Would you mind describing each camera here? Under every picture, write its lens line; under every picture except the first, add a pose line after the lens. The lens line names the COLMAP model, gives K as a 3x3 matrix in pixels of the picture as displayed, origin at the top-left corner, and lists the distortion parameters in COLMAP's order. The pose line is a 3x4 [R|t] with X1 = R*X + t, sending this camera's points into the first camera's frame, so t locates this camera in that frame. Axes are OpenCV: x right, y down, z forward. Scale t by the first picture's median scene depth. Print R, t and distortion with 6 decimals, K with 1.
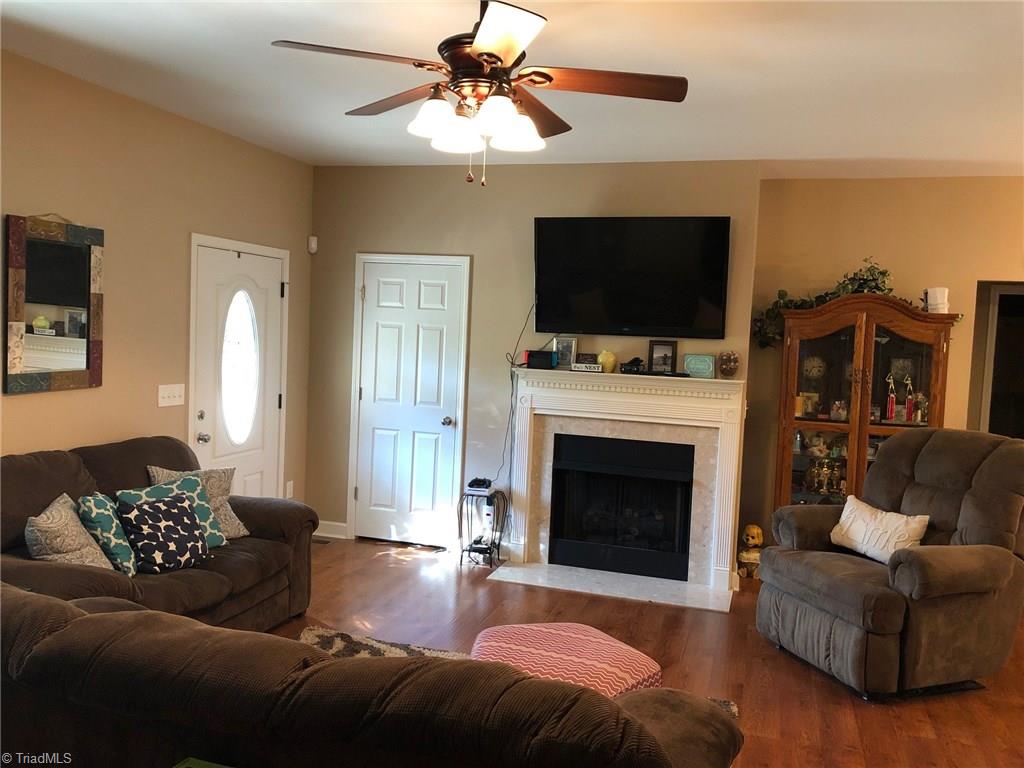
lens RADIAL K [[824.9, 0, 511.0], [0, 824.9, 382.2], [0, 0, 1]] dist [0.038027, -0.011439]
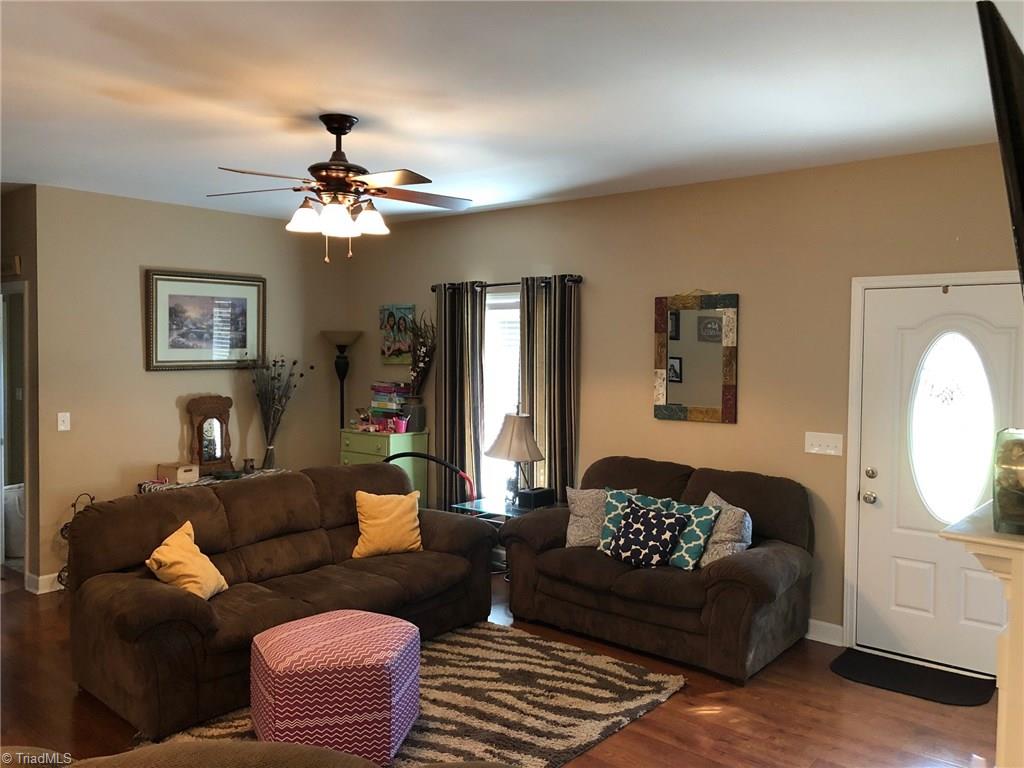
lens RADIAL K [[824.9, 0, 510.9], [0, 824.9, 381.8], [0, 0, 1]] dist [0.038027, -0.011439]
pose [[-0.365773, -0.018144, -0.930527, 0.735452], [-0.096947, 0.995114, 0.018705, -0.046140], [0.925641, 0.097053, -0.365745, 1.131251]]
